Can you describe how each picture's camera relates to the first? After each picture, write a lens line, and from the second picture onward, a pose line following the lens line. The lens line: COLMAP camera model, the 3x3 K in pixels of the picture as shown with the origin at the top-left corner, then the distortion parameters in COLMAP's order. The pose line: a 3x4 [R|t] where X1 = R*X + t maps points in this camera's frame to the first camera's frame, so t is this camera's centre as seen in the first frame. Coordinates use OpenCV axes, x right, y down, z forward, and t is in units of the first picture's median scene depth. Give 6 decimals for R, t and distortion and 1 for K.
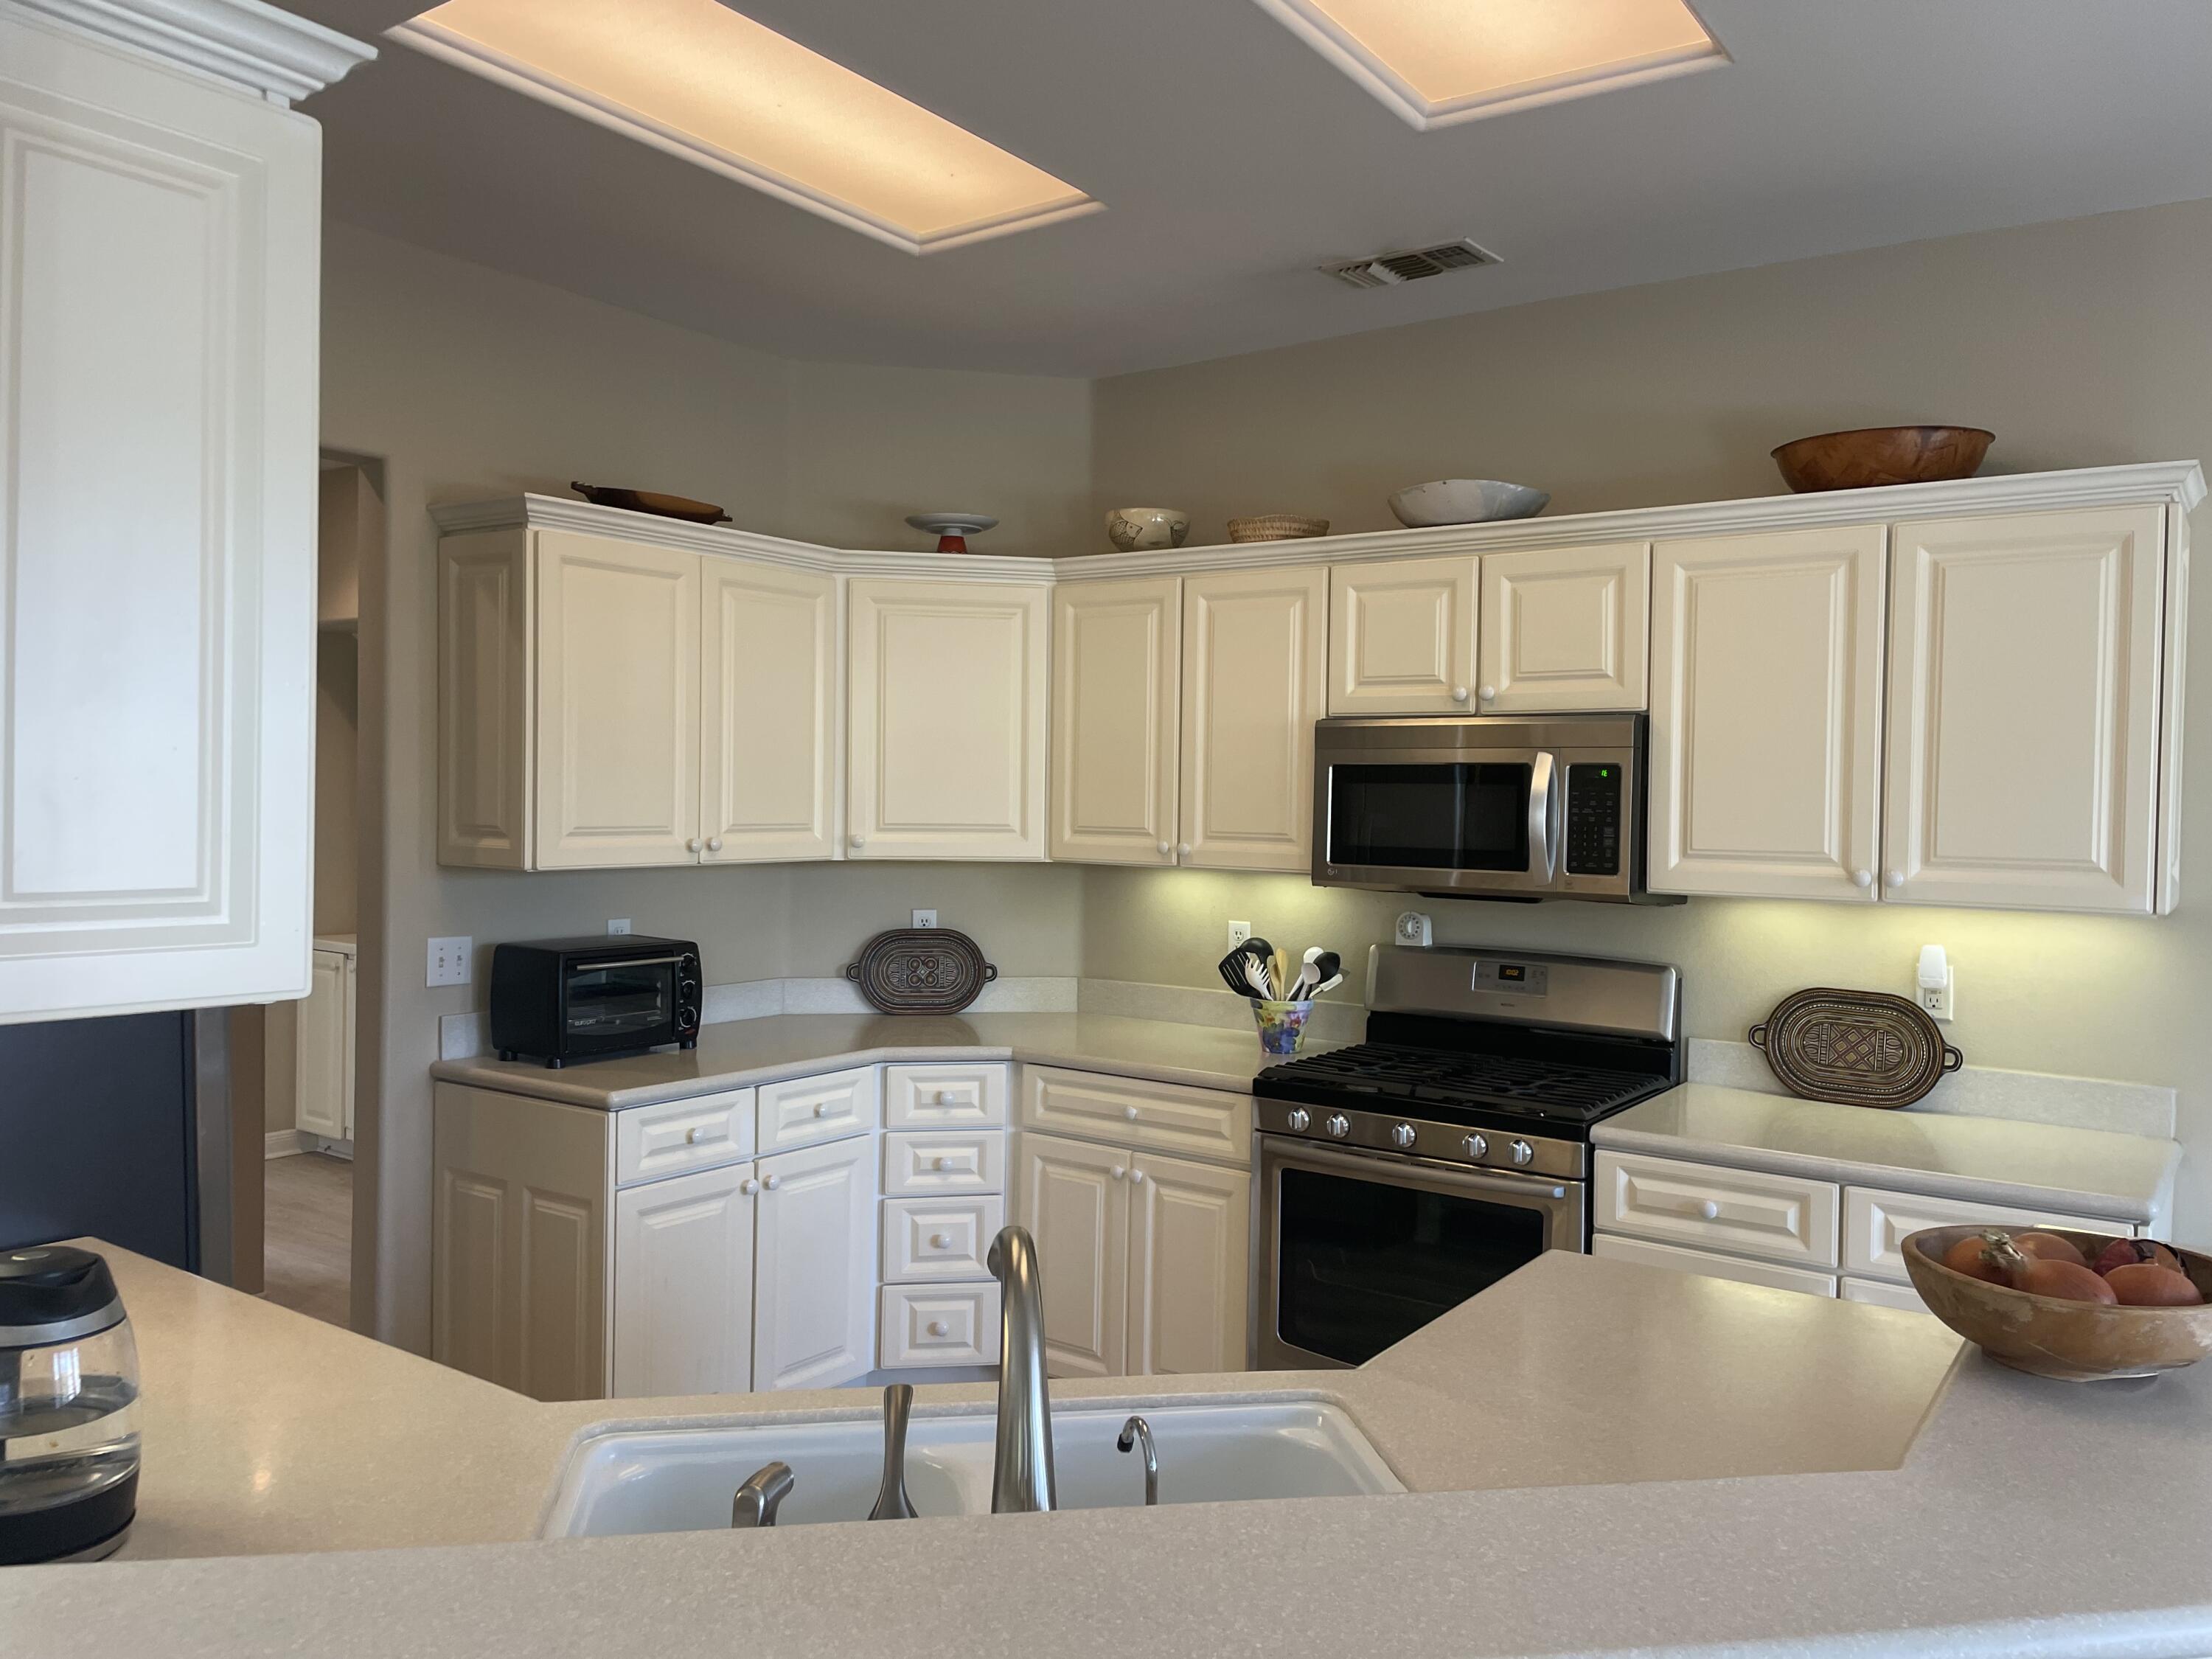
lens RADIAL K [[1649.0, 0, 1104.0], [0, 1649.0, 833.9], [0, 0, 1]] dist [0.086200, -0.108245]
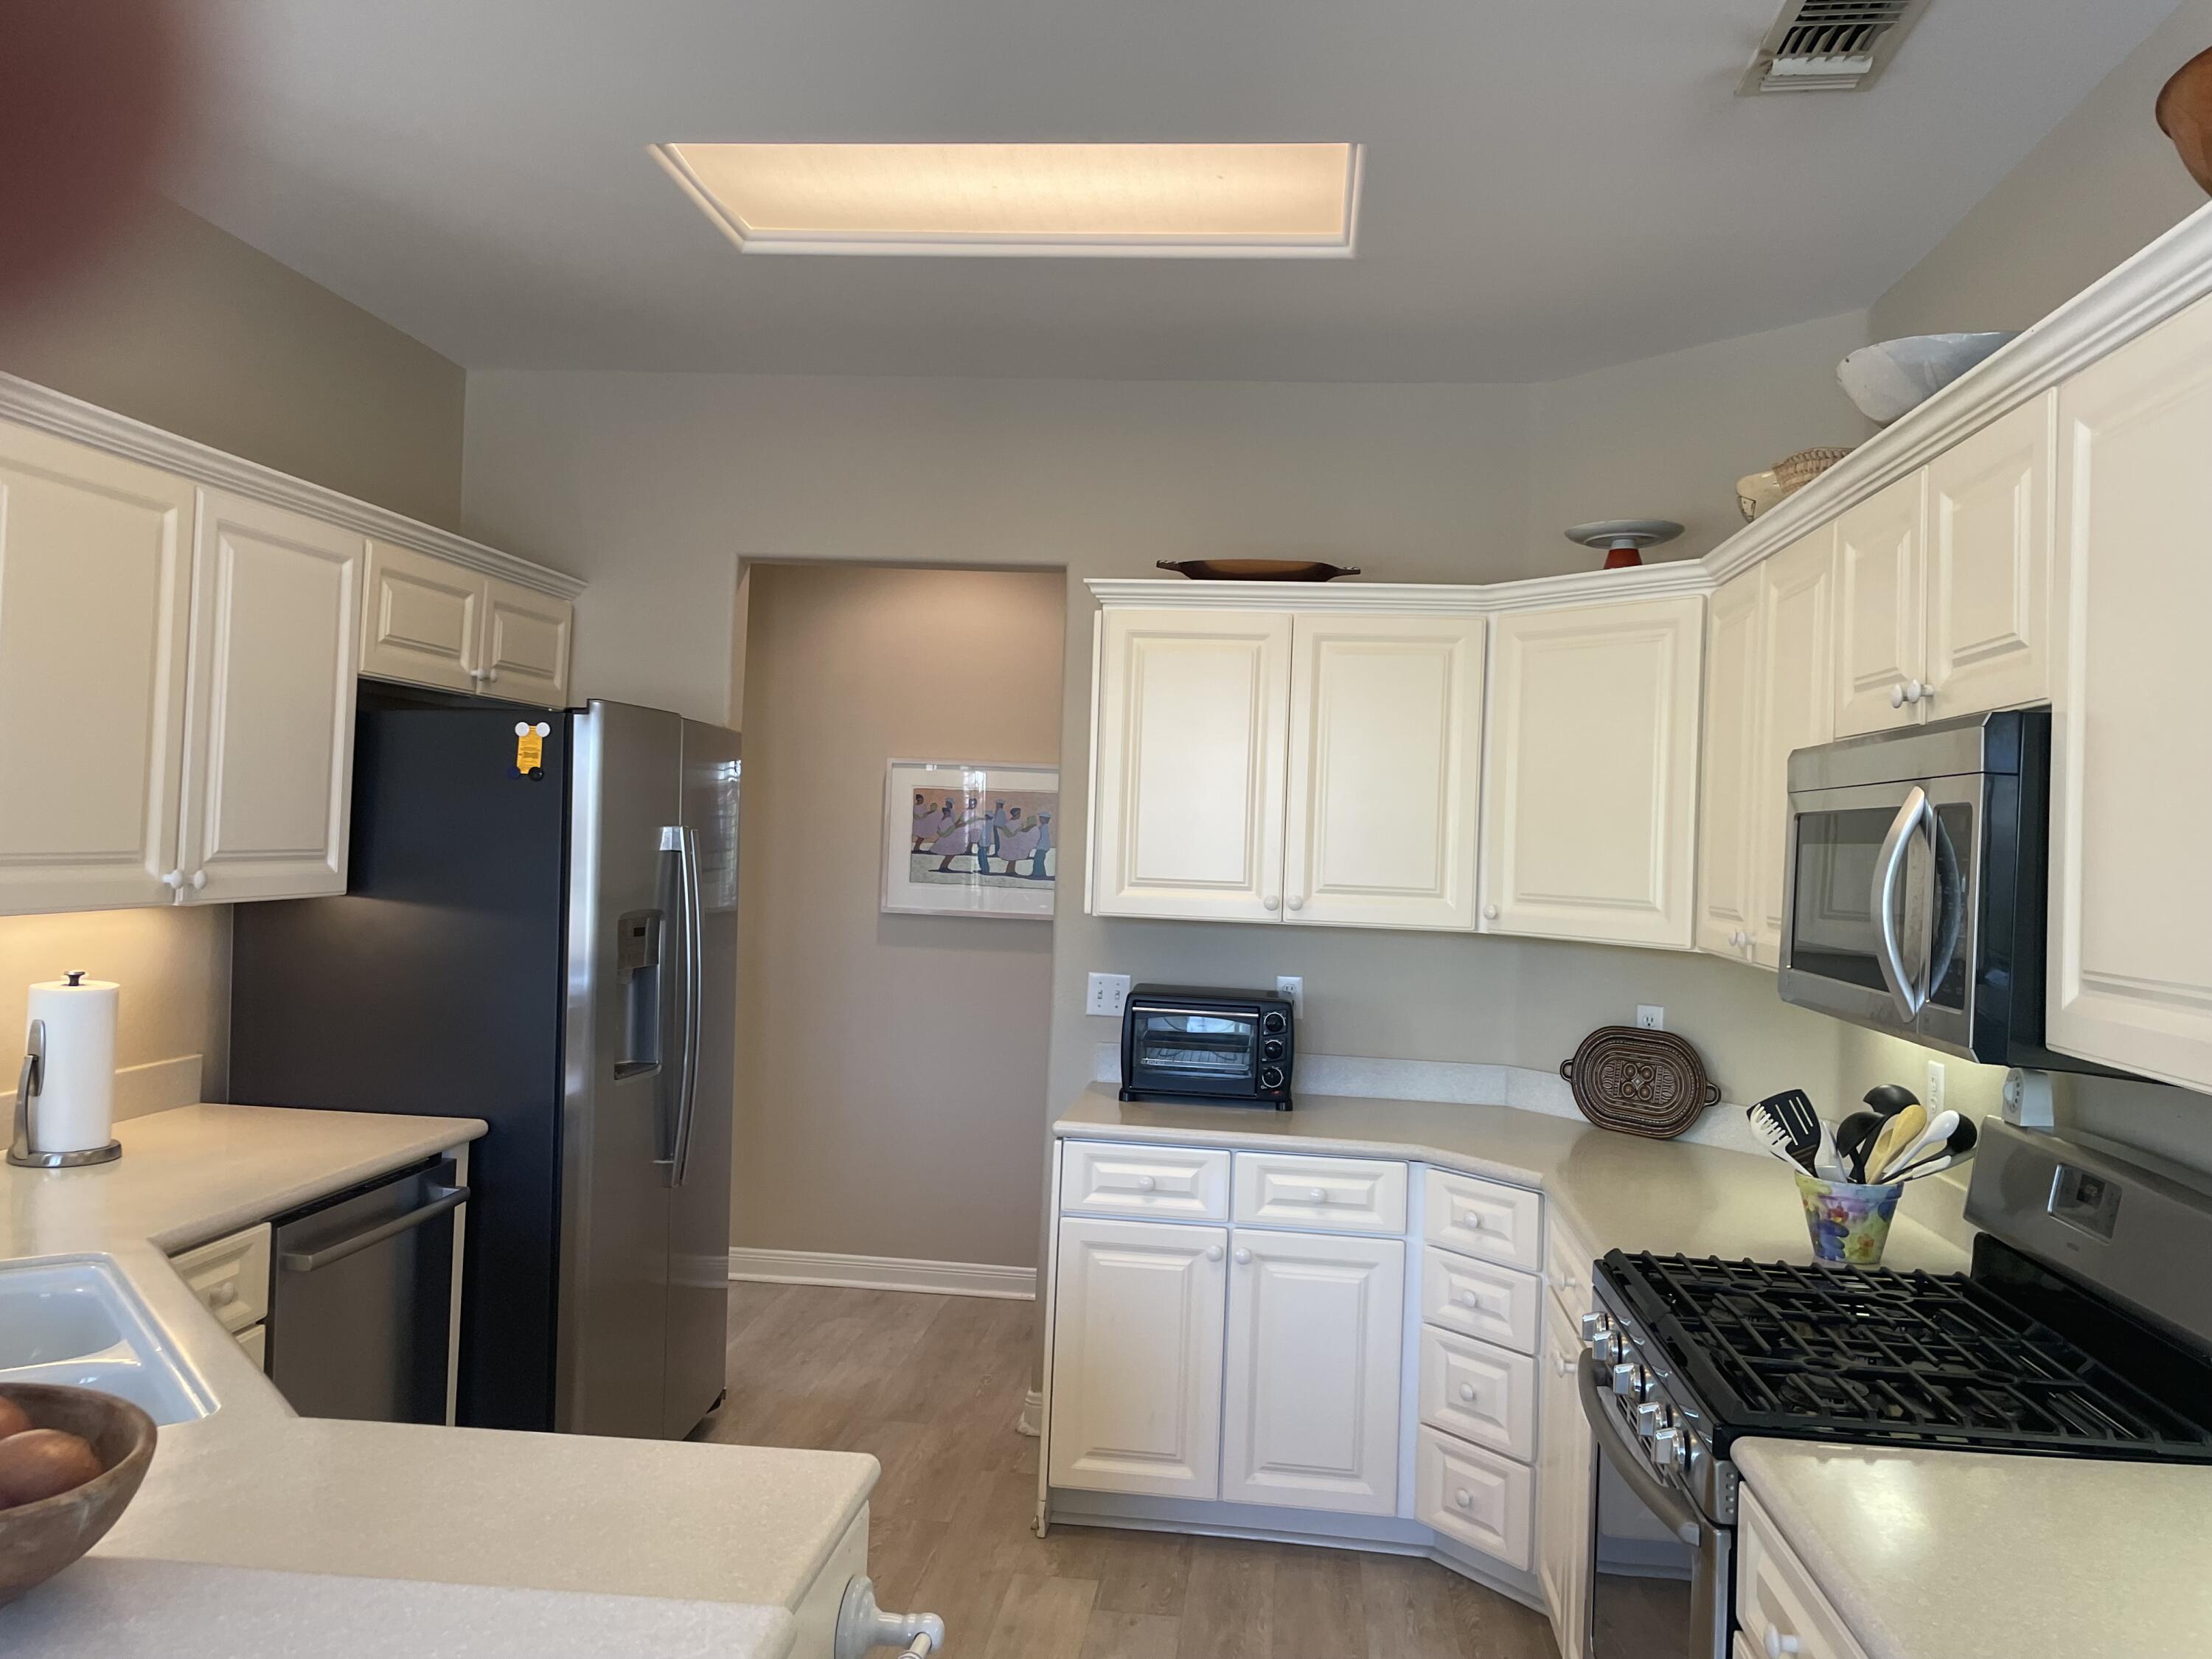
lens RADIAL K [[1649.0, 0, 1104.0], [0, 1649.0, 833.9], [0, 0, 1]] dist [0.086200, -0.108245]
pose [[0.481631, 0.001253, -0.876373, 0.549436], [-0.052912, 0.998216, -0.027652, -0.002097], [0.874775, 0.059689, 0.480838, 0.417497]]
